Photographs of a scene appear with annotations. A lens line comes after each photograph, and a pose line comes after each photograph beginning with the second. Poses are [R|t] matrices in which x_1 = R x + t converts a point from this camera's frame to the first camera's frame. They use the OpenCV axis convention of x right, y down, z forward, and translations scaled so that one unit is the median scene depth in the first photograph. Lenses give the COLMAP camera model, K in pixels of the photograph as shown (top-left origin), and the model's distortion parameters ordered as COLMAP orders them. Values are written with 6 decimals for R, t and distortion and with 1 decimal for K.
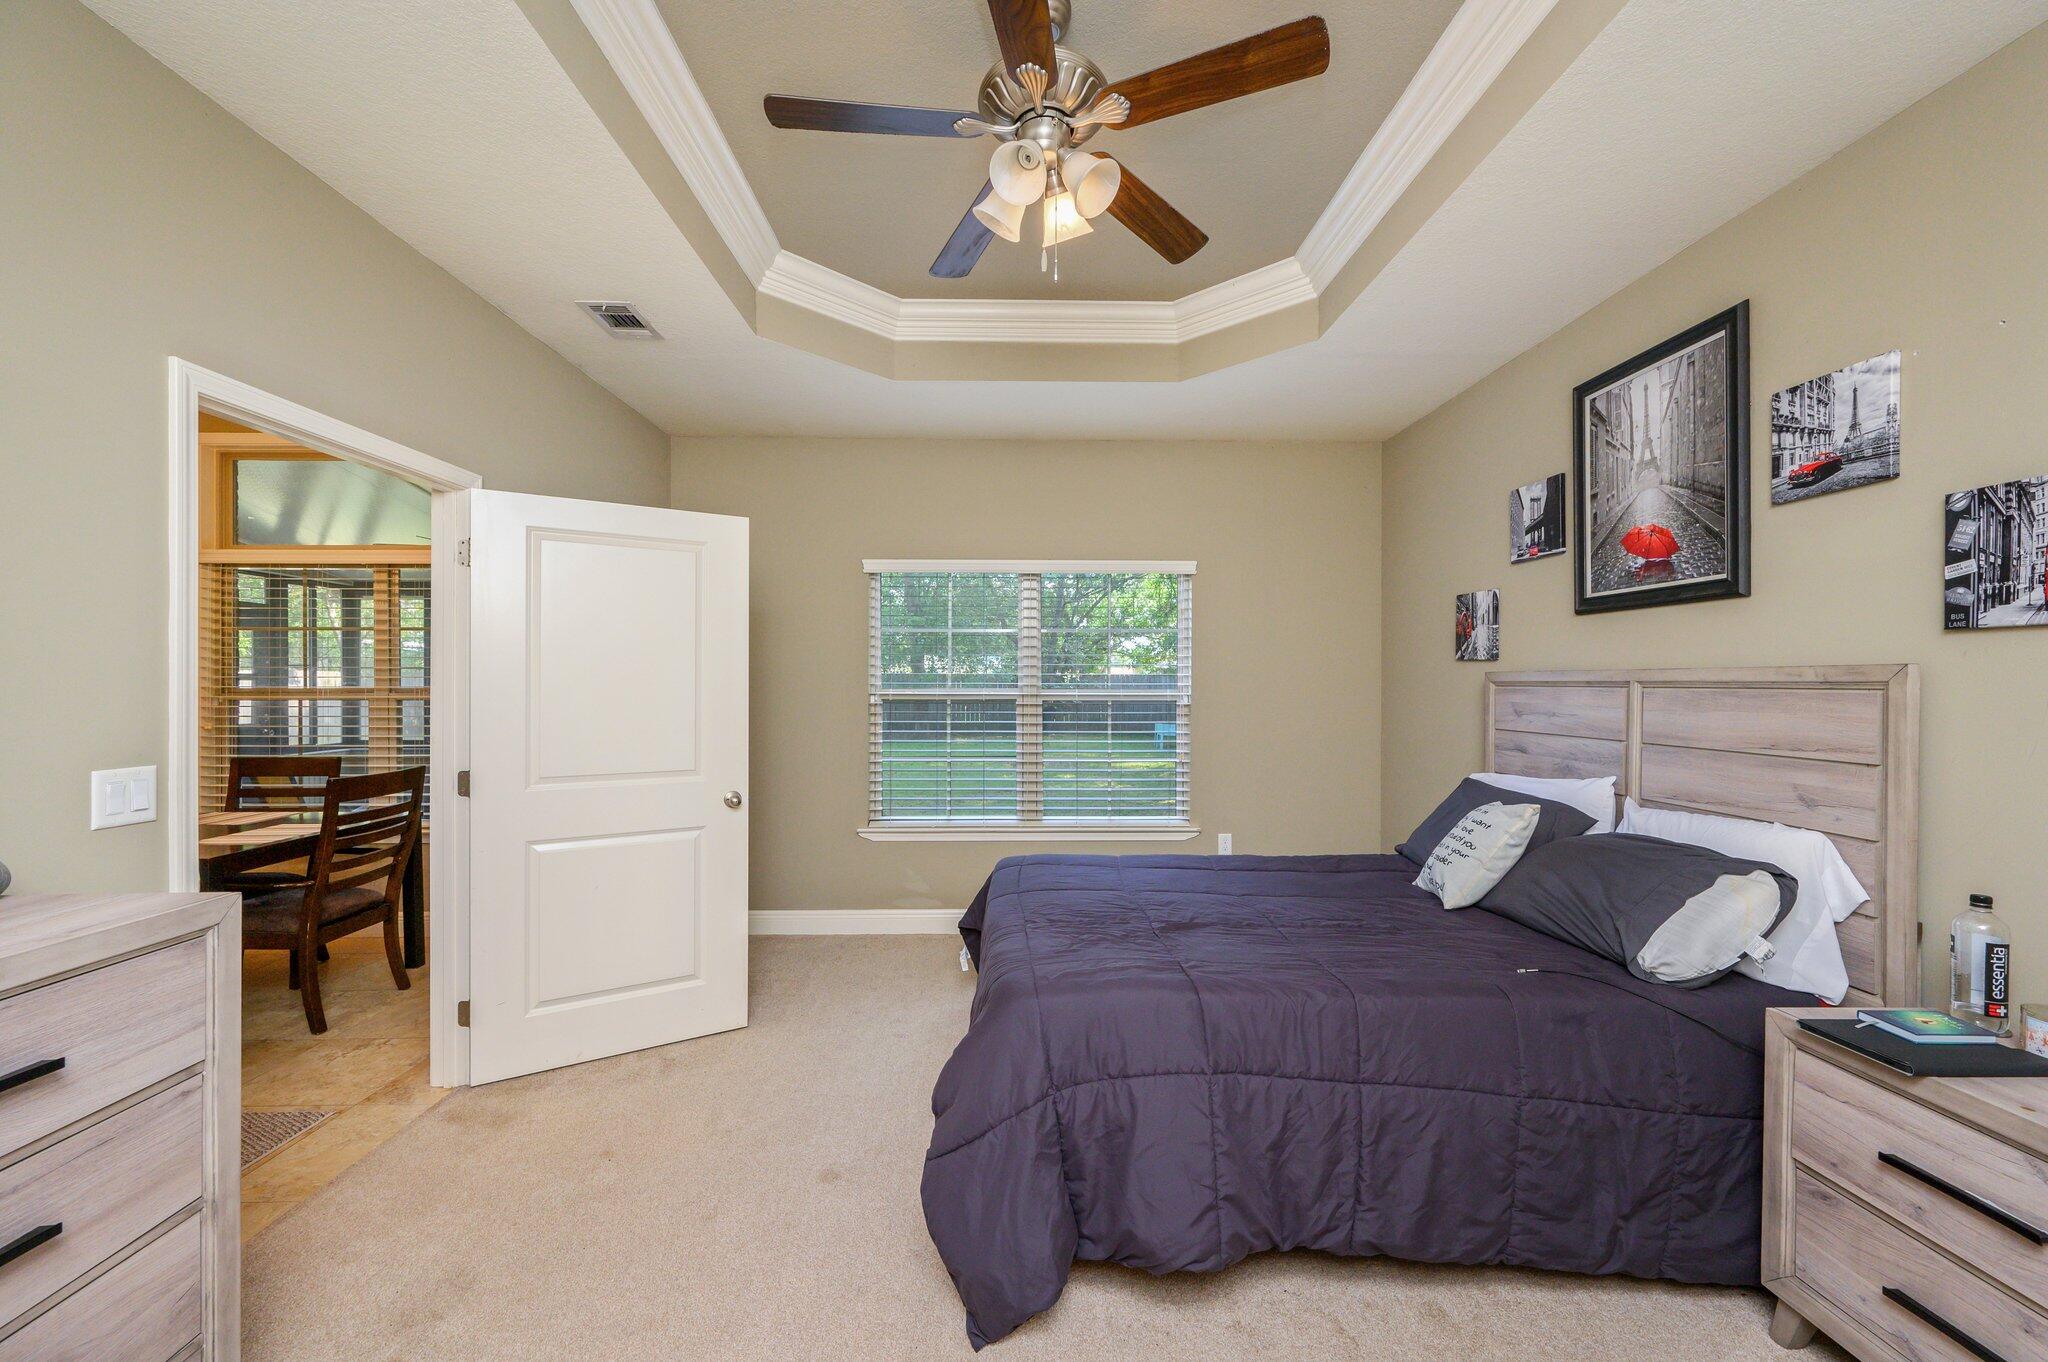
lens RADIAL K [[820.3, 0, 1020.3], [0, 820.3, 678.9], [0, 0, 1]] dist [-0.001661, 0.000062]
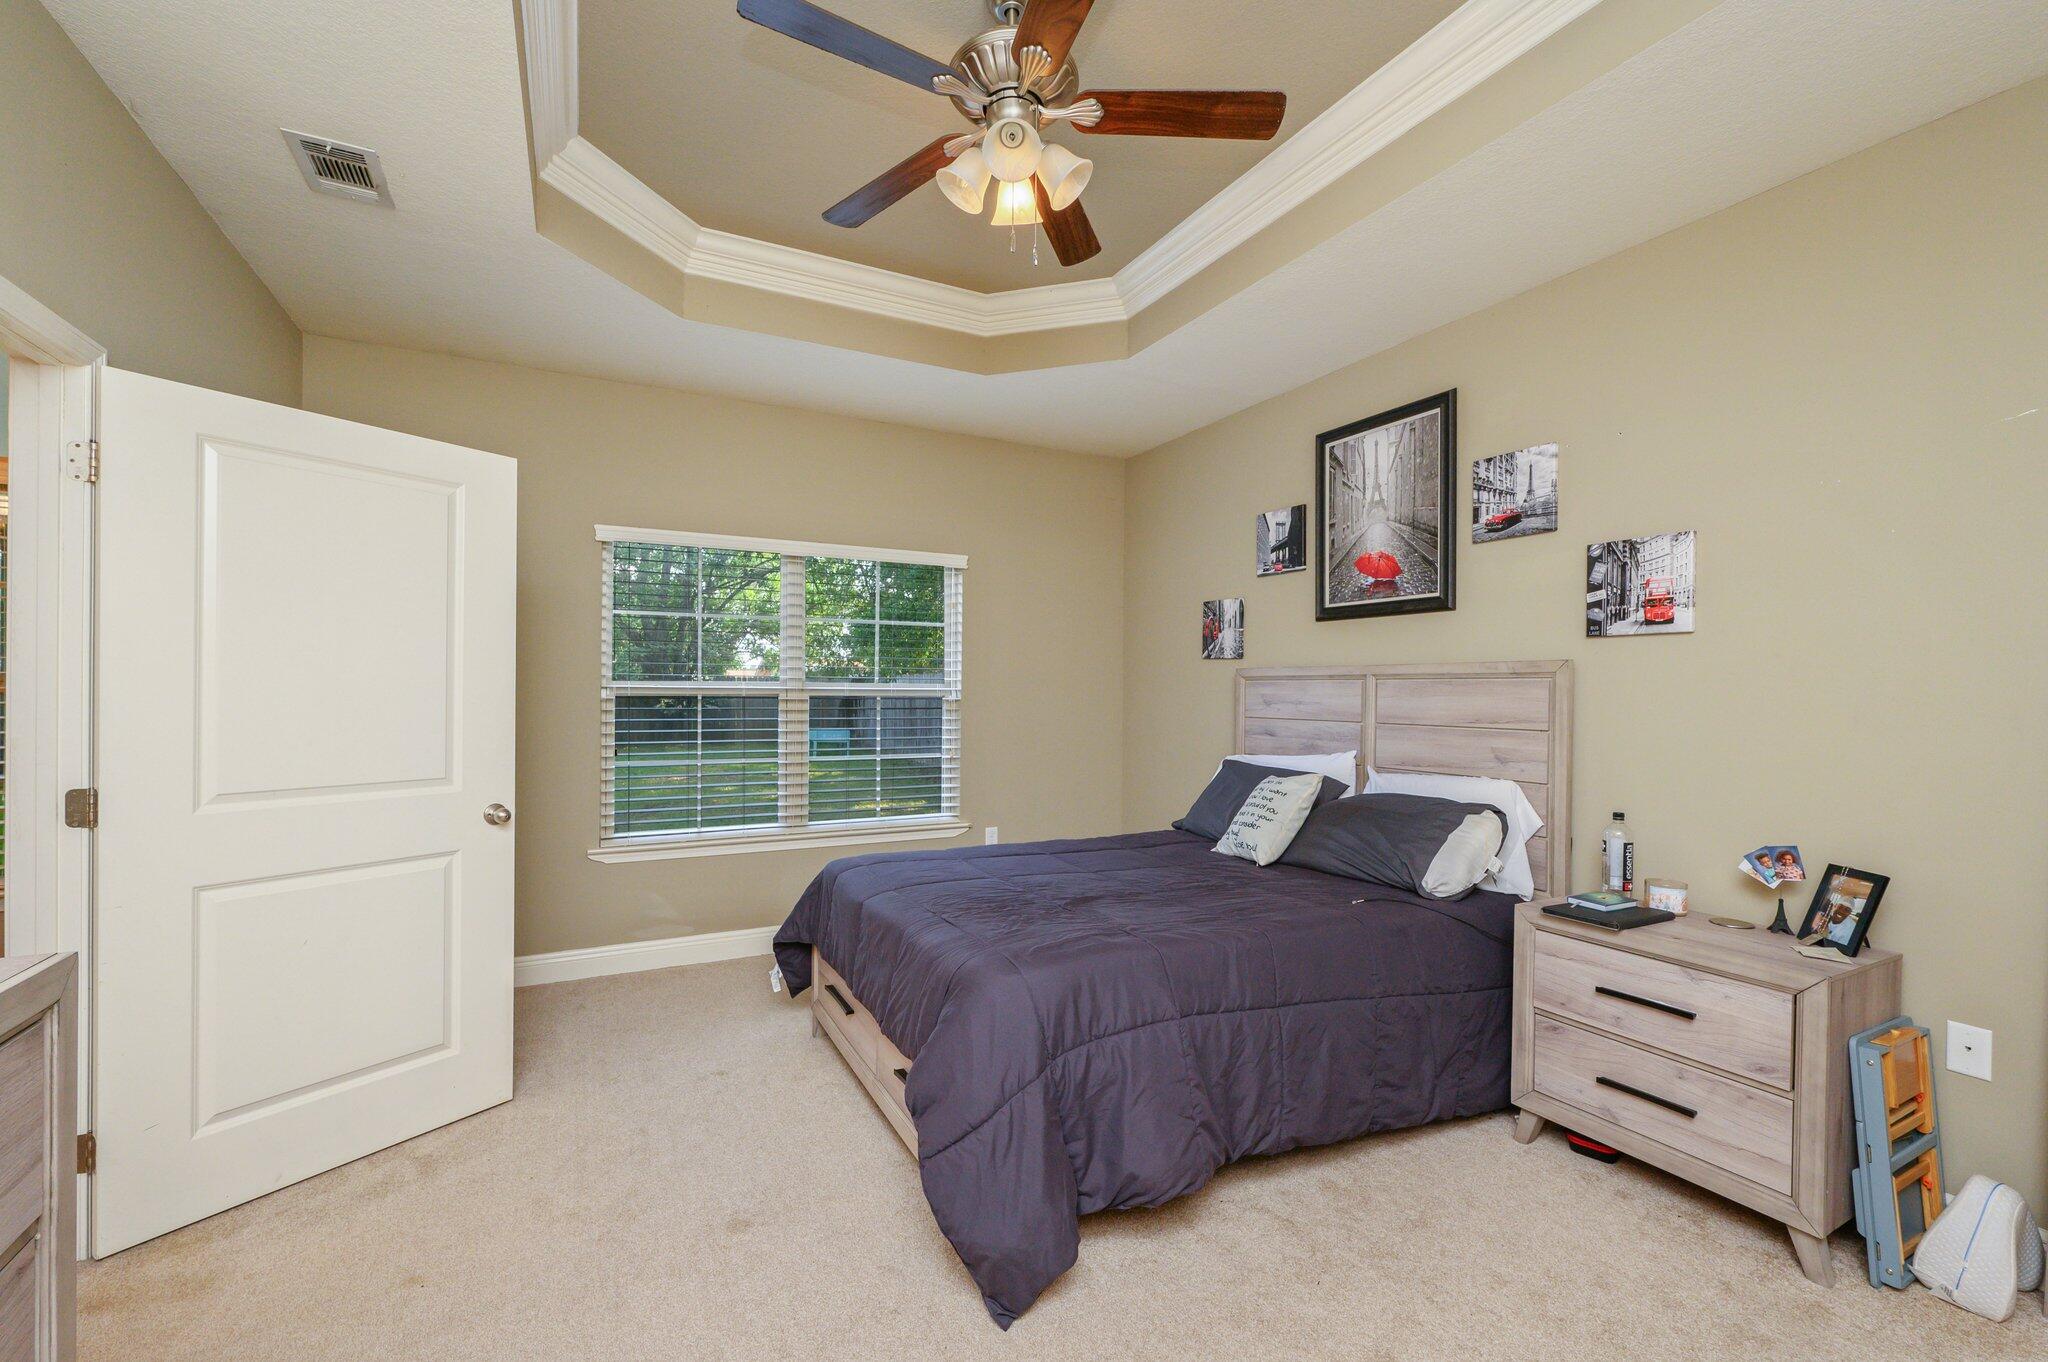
lens RADIAL K [[873.9, 0, 1028.7], [0, 873.9, 687.3], [0, 0, 1]] dist [-0.000452, -0.000439]
pose [[0.895955, 0.005753, 0.444107, -0.339705], [-0.006945, 0.999975, 0.001056, 0.026254], [-0.444090, -0.004030, 0.895973, 0.027377]]
